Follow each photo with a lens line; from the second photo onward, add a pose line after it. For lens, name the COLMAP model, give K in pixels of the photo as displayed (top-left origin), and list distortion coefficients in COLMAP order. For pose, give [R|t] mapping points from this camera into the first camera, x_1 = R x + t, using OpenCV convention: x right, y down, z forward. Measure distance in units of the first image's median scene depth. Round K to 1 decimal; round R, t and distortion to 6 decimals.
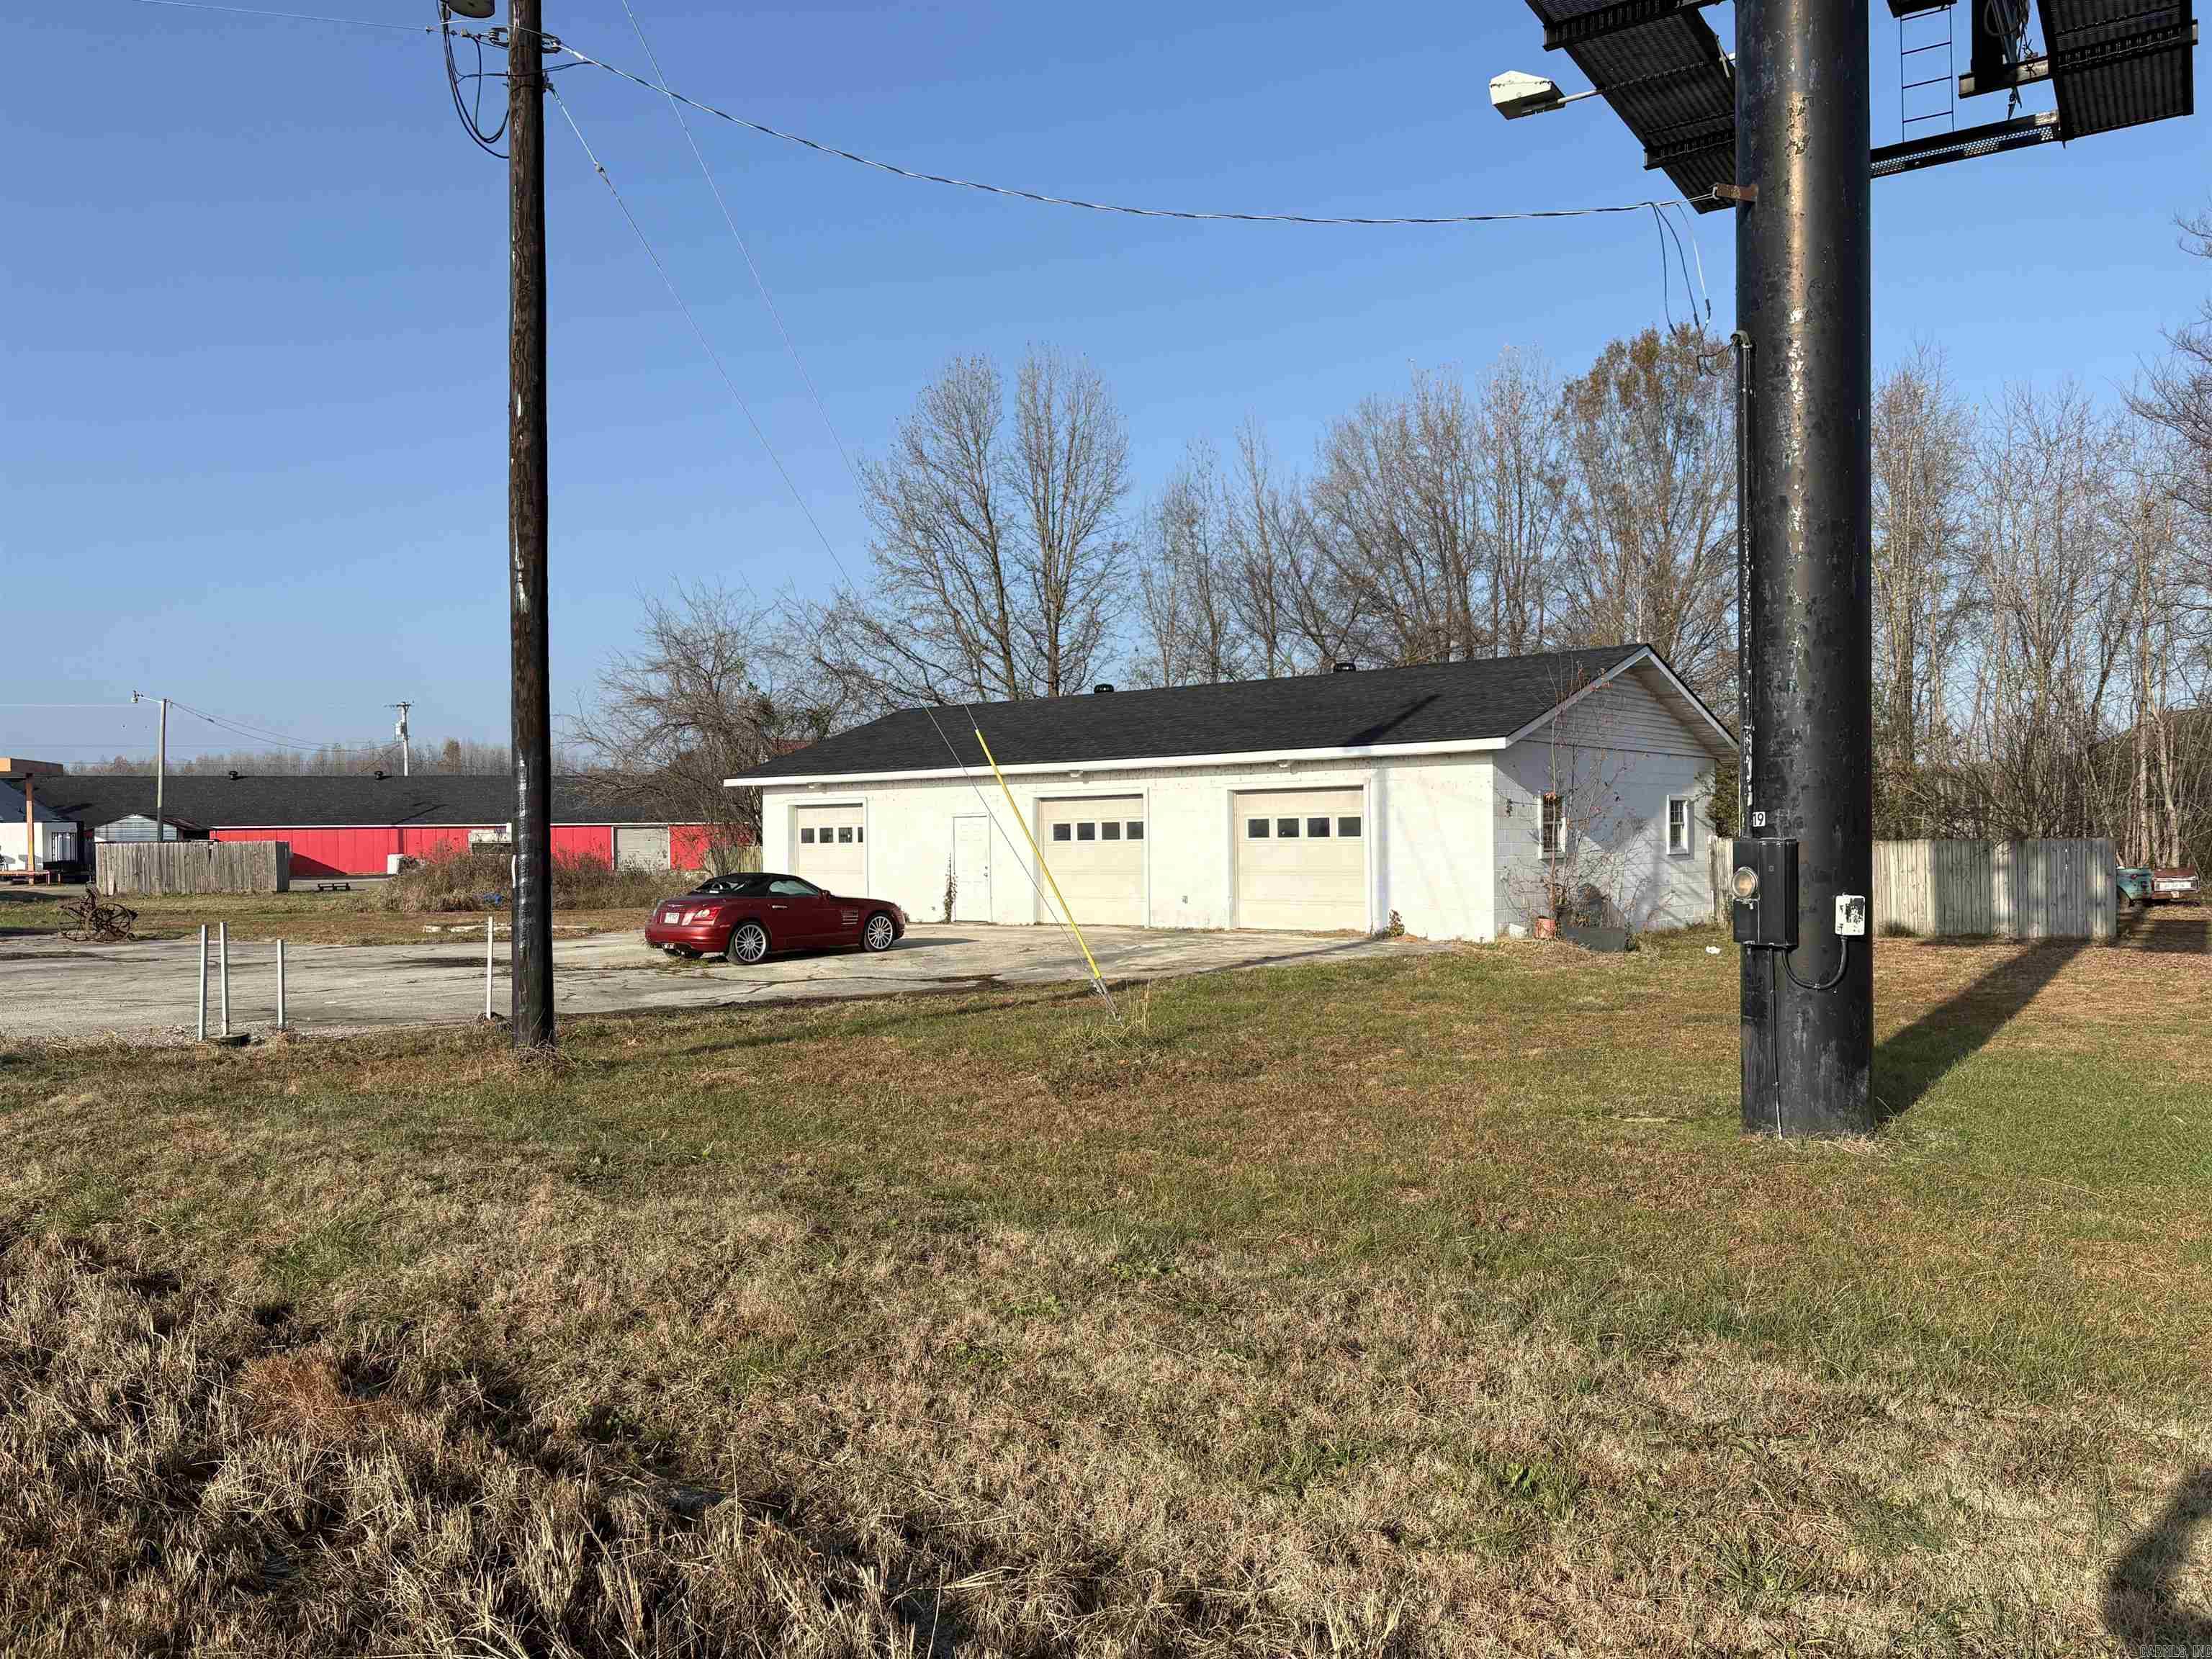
lens RADIAL K [[1666.8, 0, 1106.0], [0, 1666.8, 829.5], [0, 0, 1]] dist [0.061286, -0.064088]
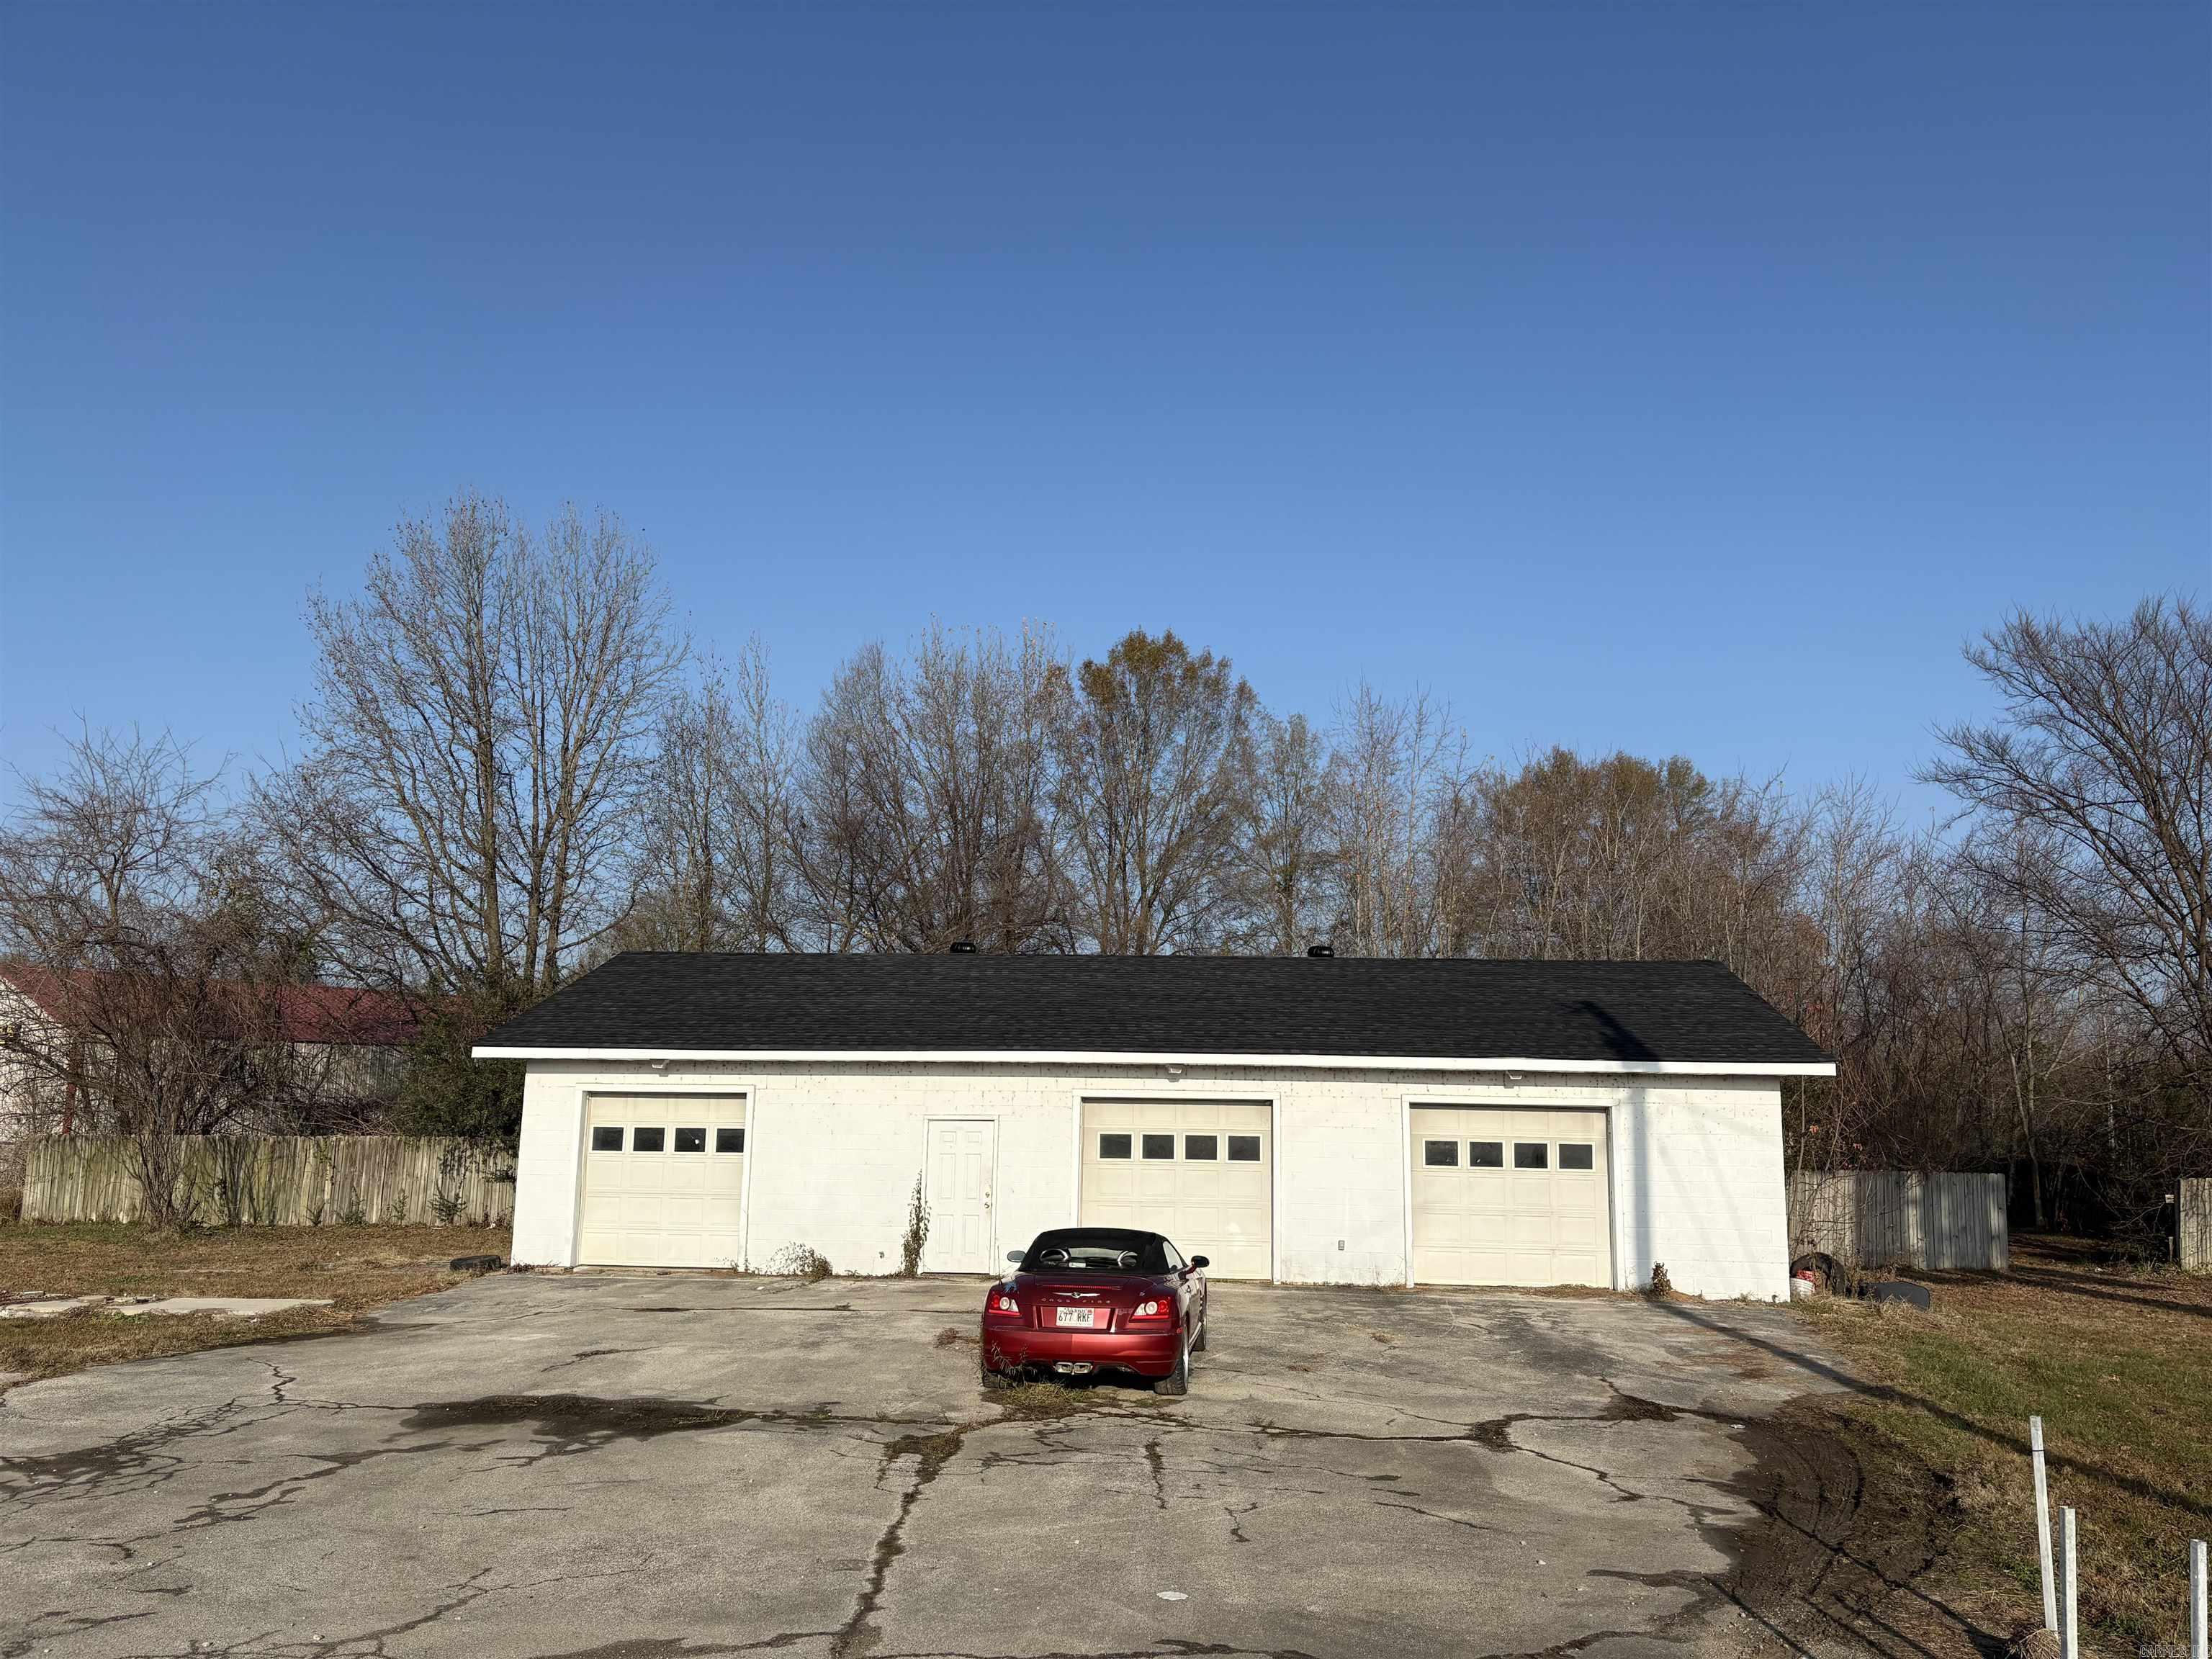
lens RADIAL K [[1666.8, 0, 1106.0], [0, 1666.8, 829.5], [0, 0, 1]] dist [0.061286, -0.064088]
pose [[0.791095, 0.144047, 0.594491, -0.514507], [-0.031476, 0.980176, -0.195613, 0.008801], [-0.610883, 0.136036, 0.779946, 0.442118]]
